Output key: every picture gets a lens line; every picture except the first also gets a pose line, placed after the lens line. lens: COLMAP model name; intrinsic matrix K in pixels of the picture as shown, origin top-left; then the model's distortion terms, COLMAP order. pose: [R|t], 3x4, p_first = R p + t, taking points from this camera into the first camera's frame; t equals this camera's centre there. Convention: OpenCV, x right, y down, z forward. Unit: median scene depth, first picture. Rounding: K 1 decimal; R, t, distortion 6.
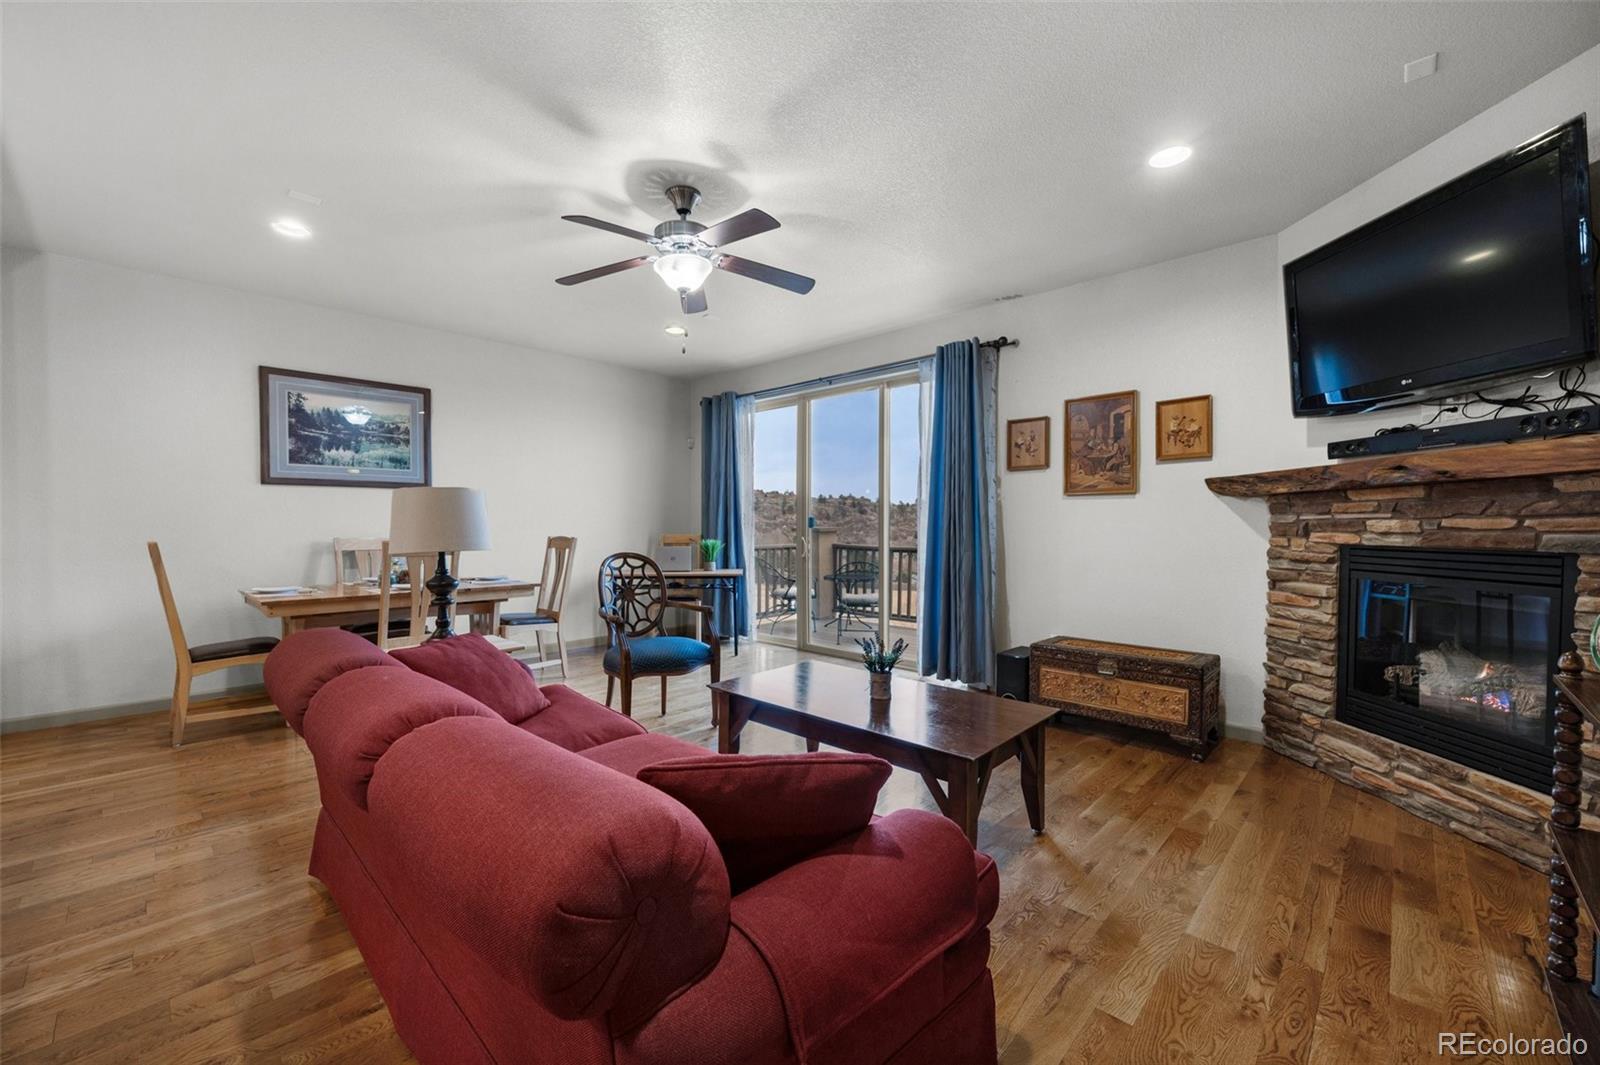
lens RADIAL K [[646.9, 0, 793.1], [0, 646.9, 536.4], [0, 0, 1]] dist [-0.002273, 0.000194]
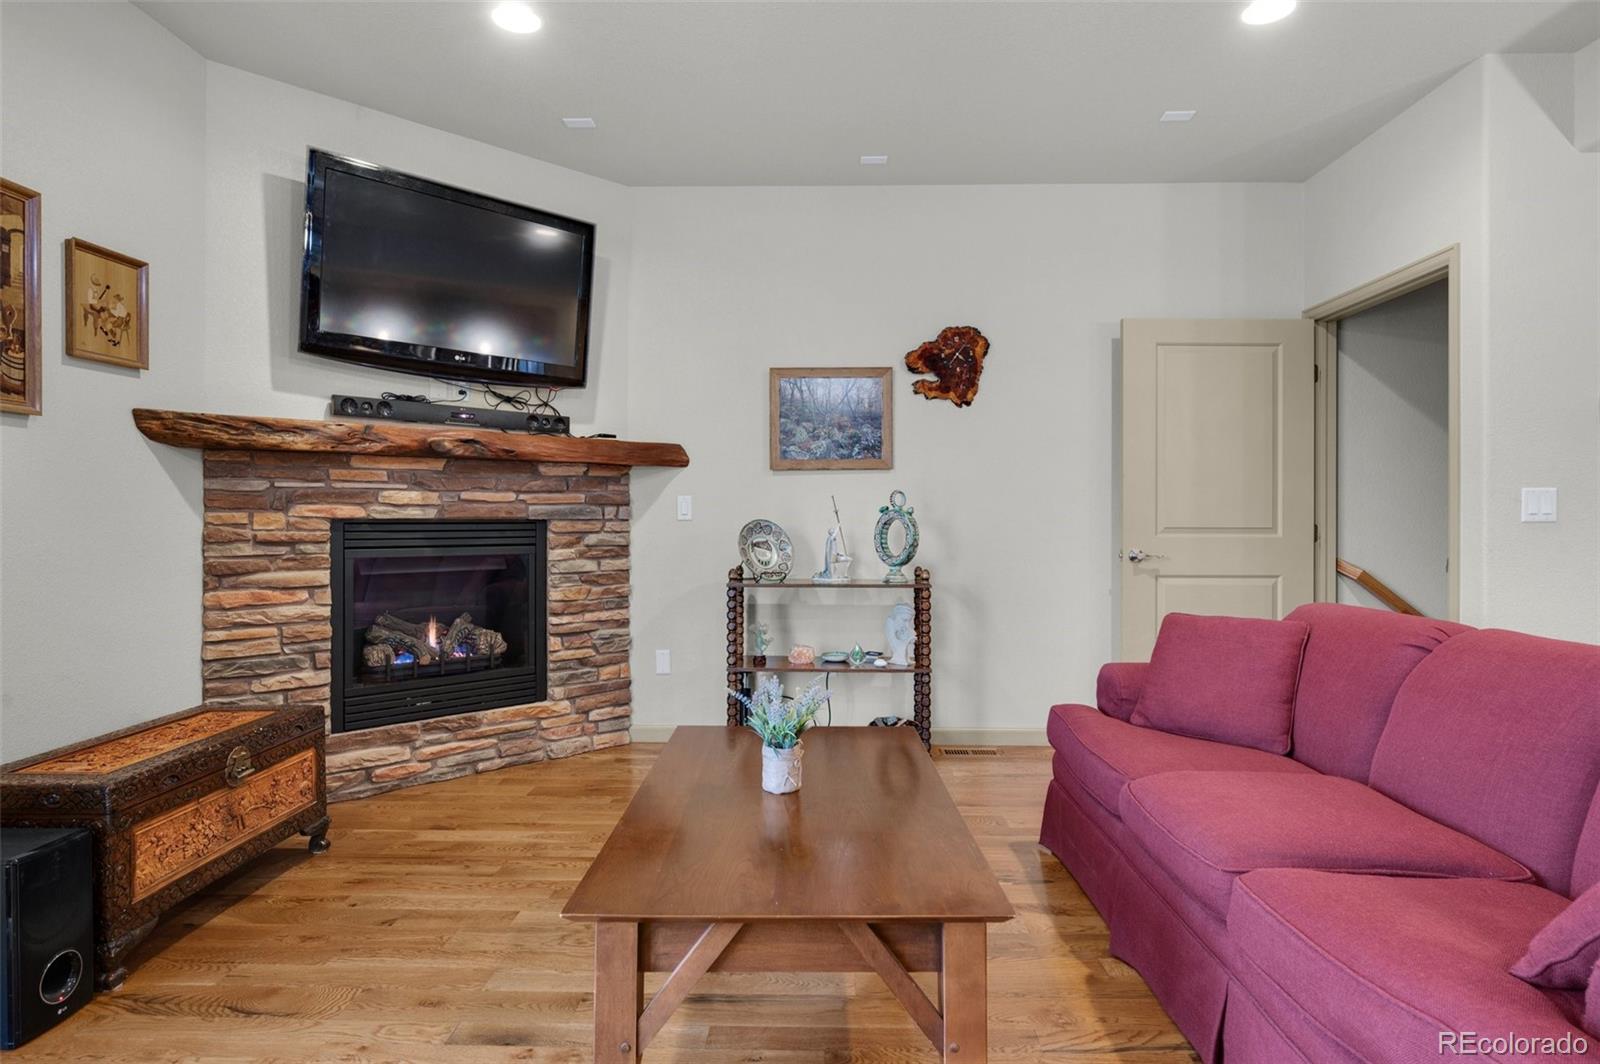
lens RADIAL K [[871.9, 0, 803.3], [0, 871.9, 519.3], [0, 0, 1]] dist [-0.002662, -0.002837]
pose [[-0.676407, -0.003888, 0.736518, -0.317898], [0.009988, 0.999846, 0.014452, 0.002224], [-0.736460, 0.017132, -0.676264, 1.096615]]
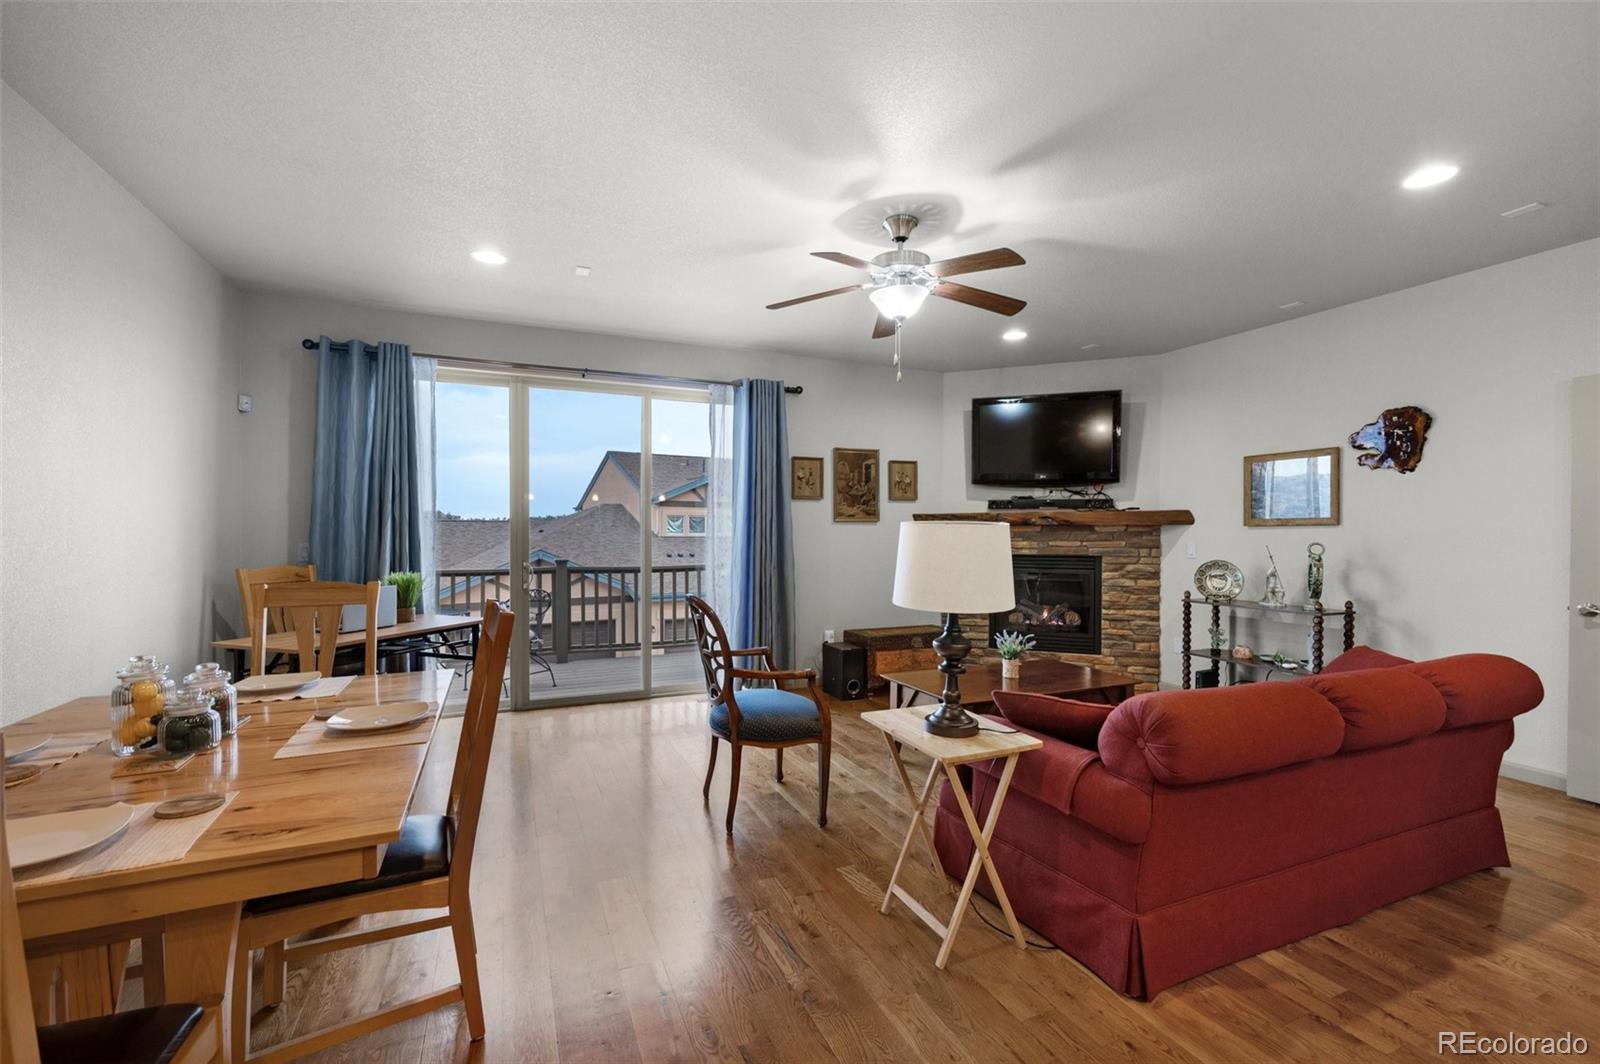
lens RADIAL K [[674.8, 0, 797.9], [0, 674.8, 537.0], [0, 0, 1]] dist [-0.007178, -0.000130]
pose [[0.389510, -0.008134, 0.920986, -0.993395], [0.013892, 0.999899, 0.002956, -0.042722], [-0.920918, 0.011643, 0.389584, 0.627016]]
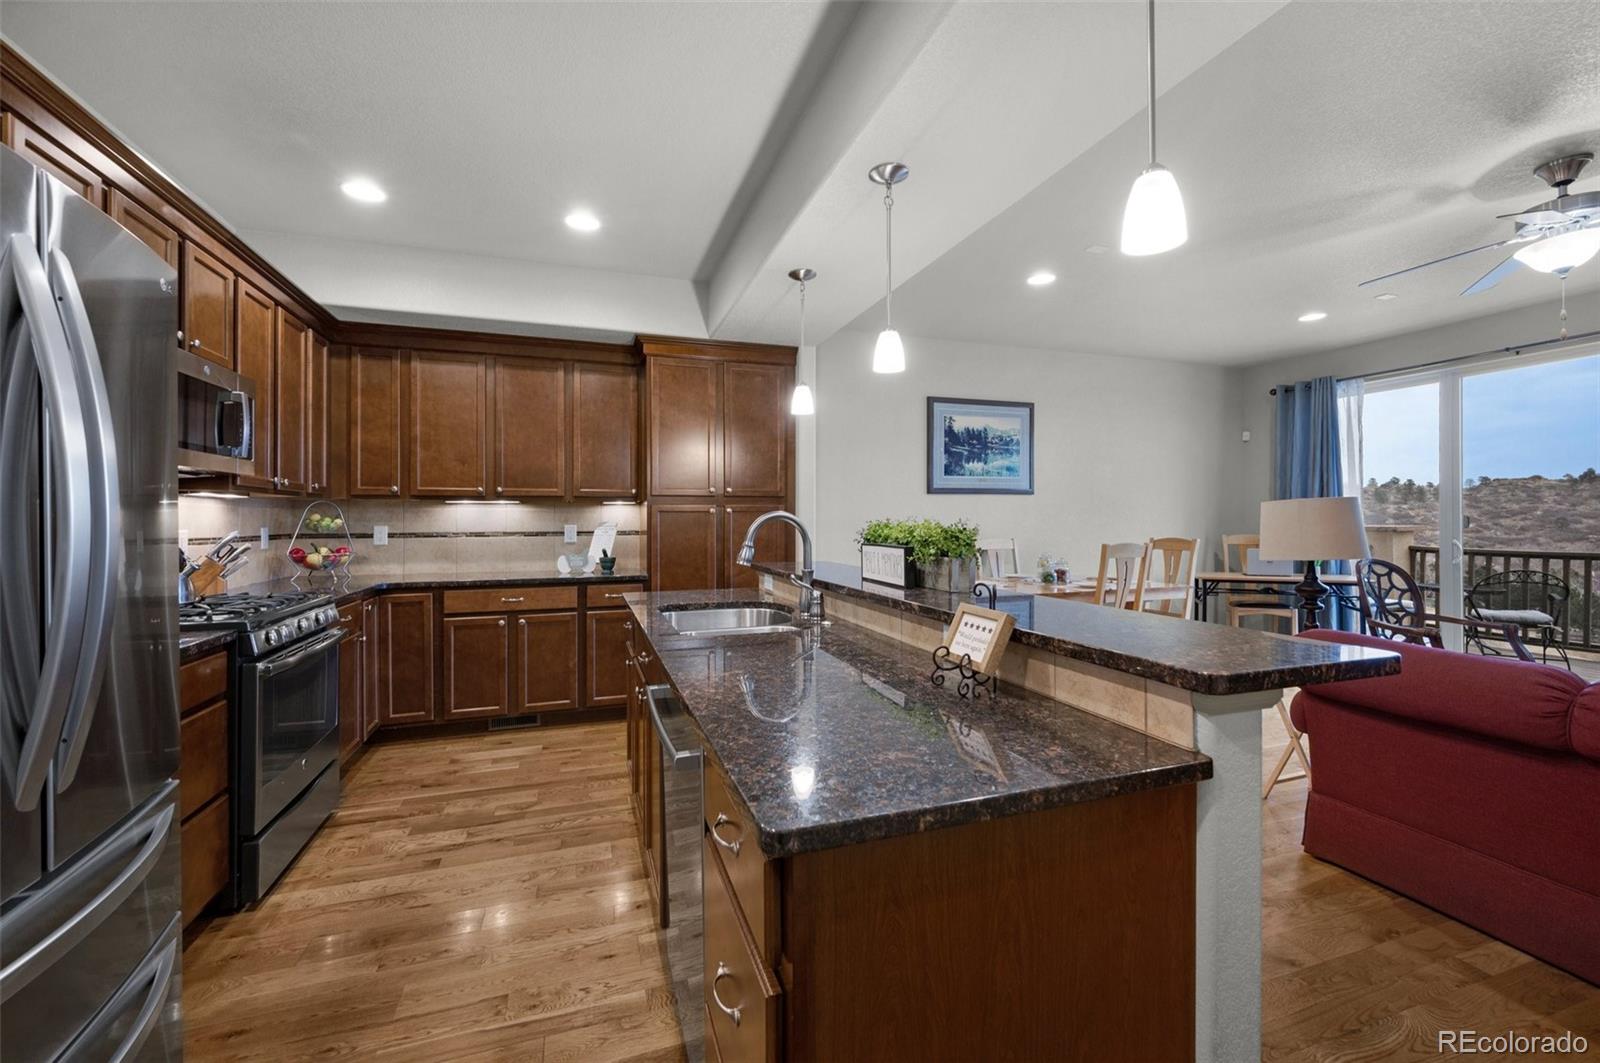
lens RADIAL K [[646.9, 0, 792.6], [0, 646.9, 518.2], [0, 0, 1]] dist [-0.002273, 0.000194]
pose [[0.886701, -0.005782, -0.462307, -0.592342], [-0.002688, 0.999840, -0.017661, -0.015950], [0.462335, 0.016903, 0.886544, -0.234300]]
